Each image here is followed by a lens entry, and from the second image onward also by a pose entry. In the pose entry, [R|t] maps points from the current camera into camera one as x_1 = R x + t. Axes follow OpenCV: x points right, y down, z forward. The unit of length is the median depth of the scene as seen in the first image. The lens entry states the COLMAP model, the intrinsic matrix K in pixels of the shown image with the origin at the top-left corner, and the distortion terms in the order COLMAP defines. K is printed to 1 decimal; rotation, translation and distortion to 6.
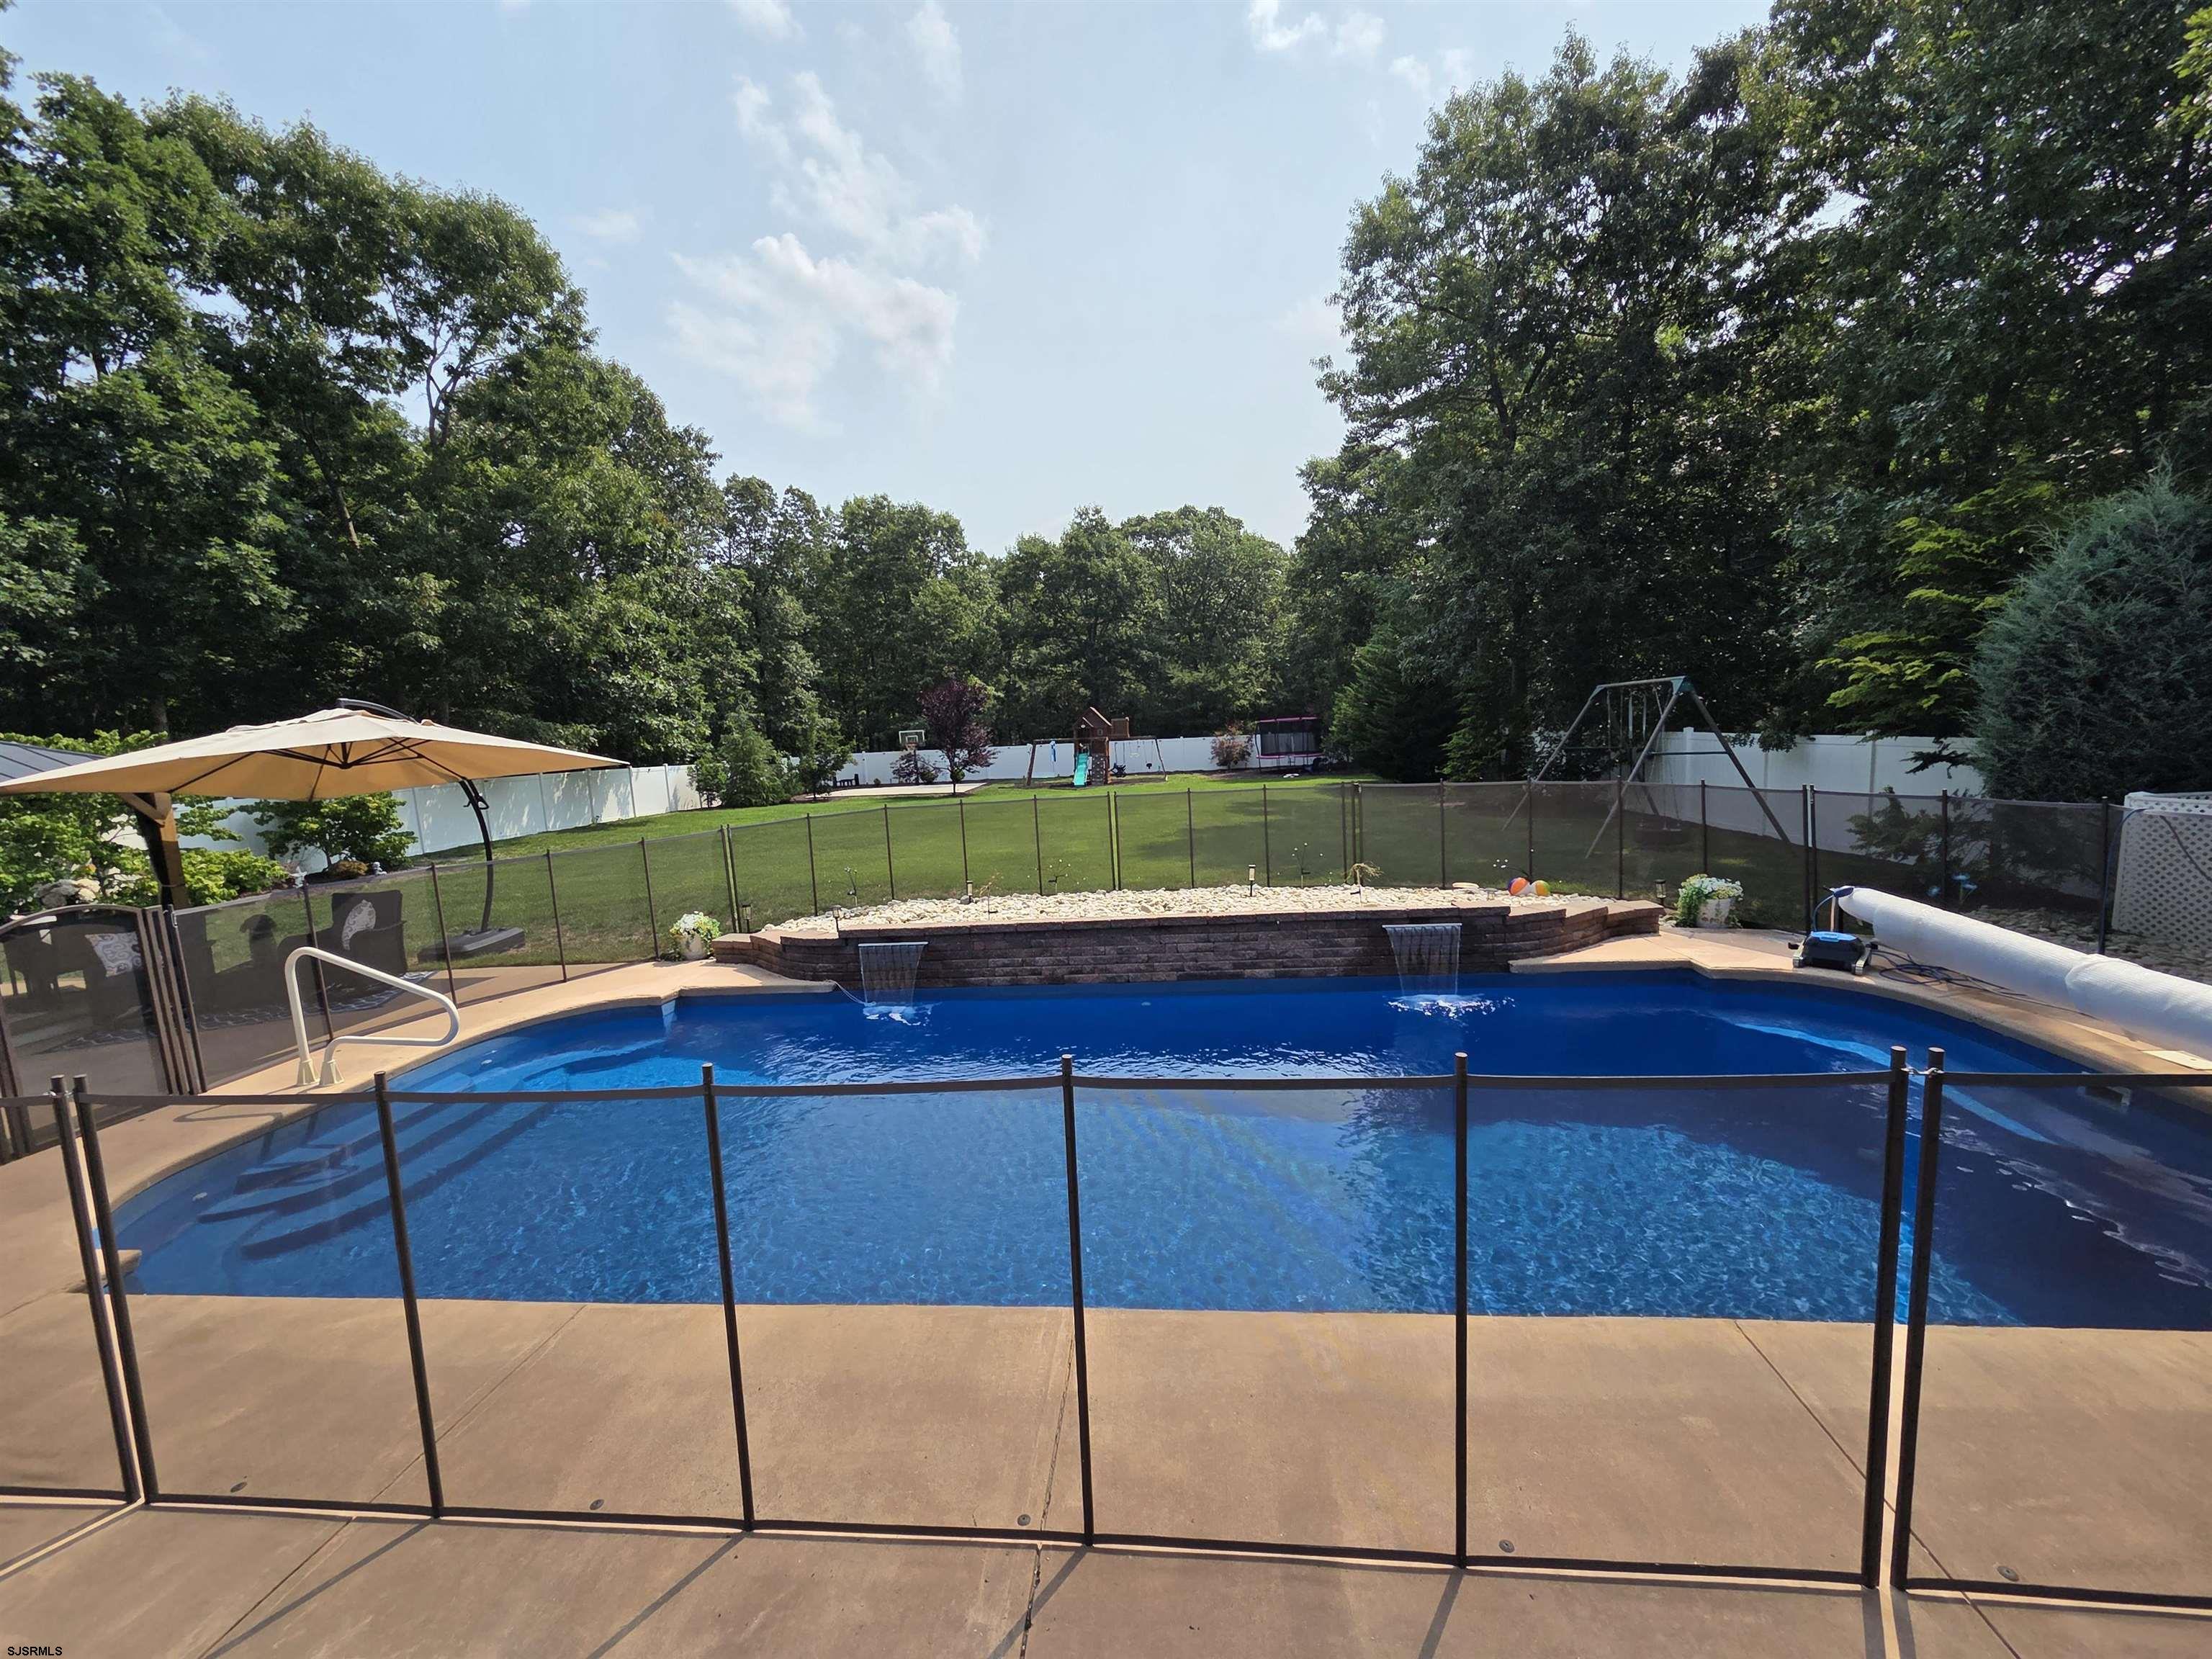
lens RADIAL K [[906.5, 0, 1110.3], [0, 906.5, 828.4], [0, 0, 1]] dist [0.002524, -0.002101]
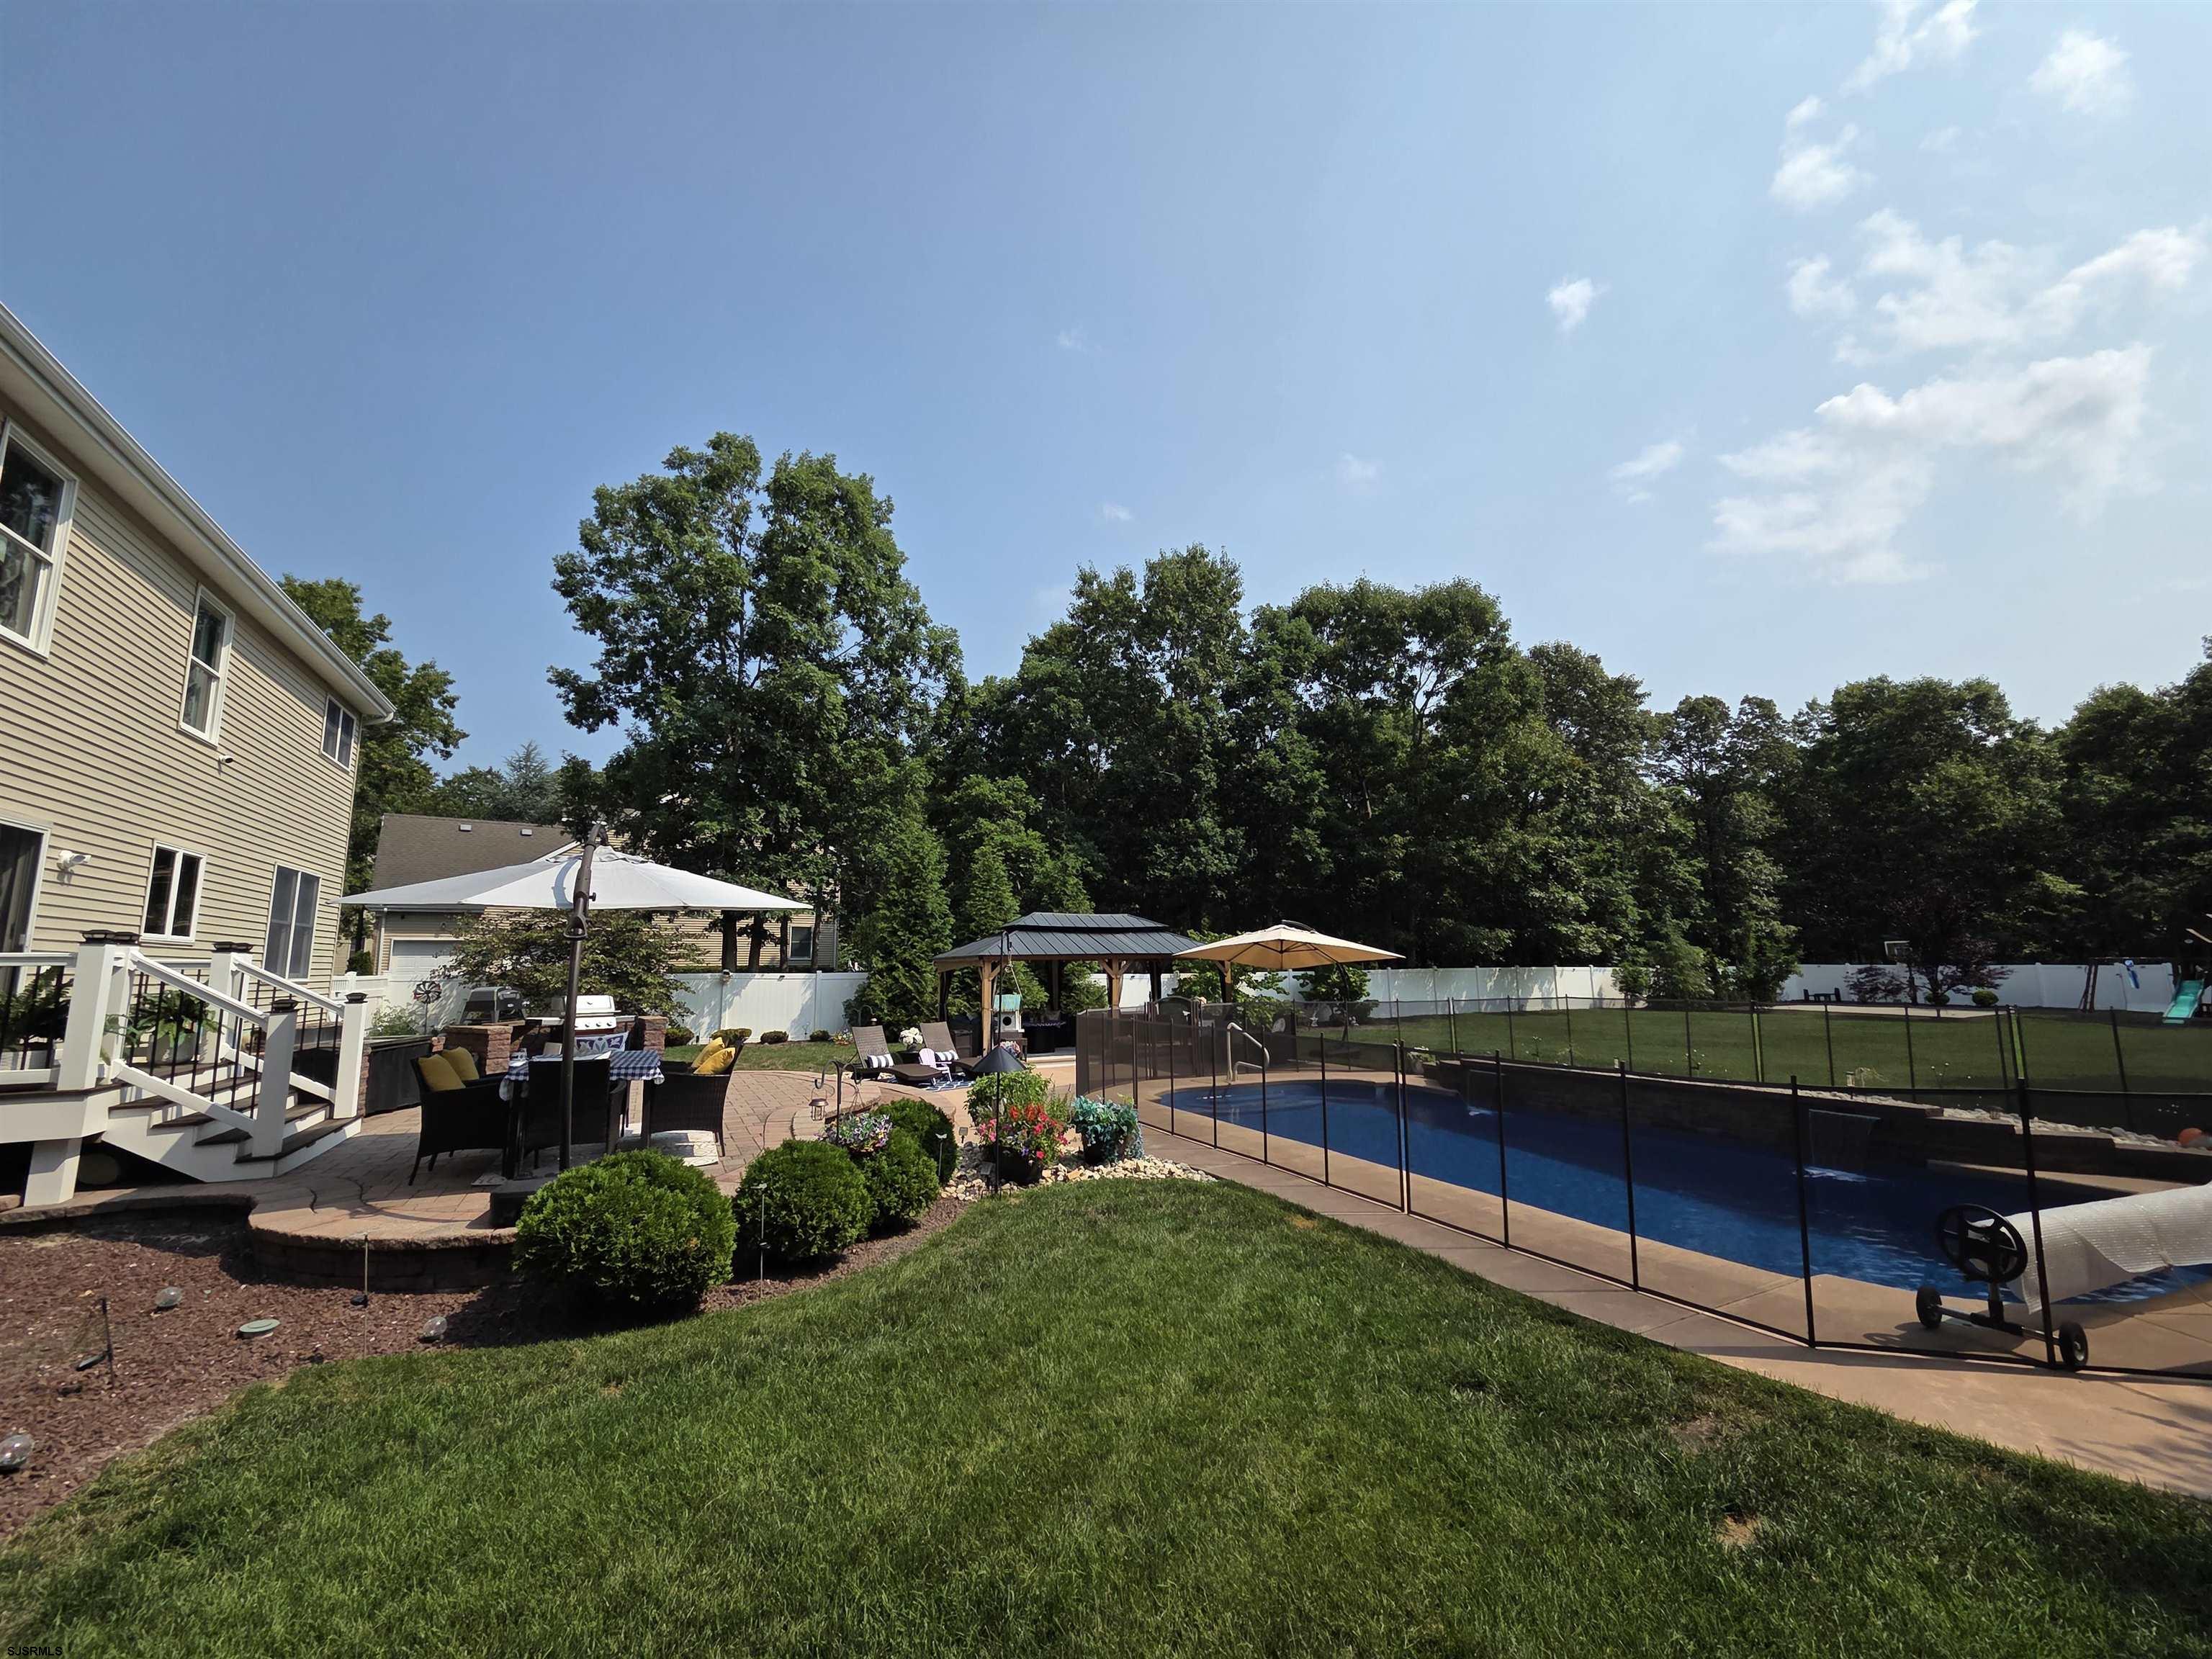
lens RADIAL K [[906.5, 0, 1106.3], [0, 906.5, 833.9], [0, 0, 1]] dist [0.002524, -0.002101]
pose [[0.507608, -0.077247, -0.858118, 0.162495], [-0.108069, 0.982399, -0.152361, 0.005208], [0.854784, 0.170075, 0.490326, -0.090093]]
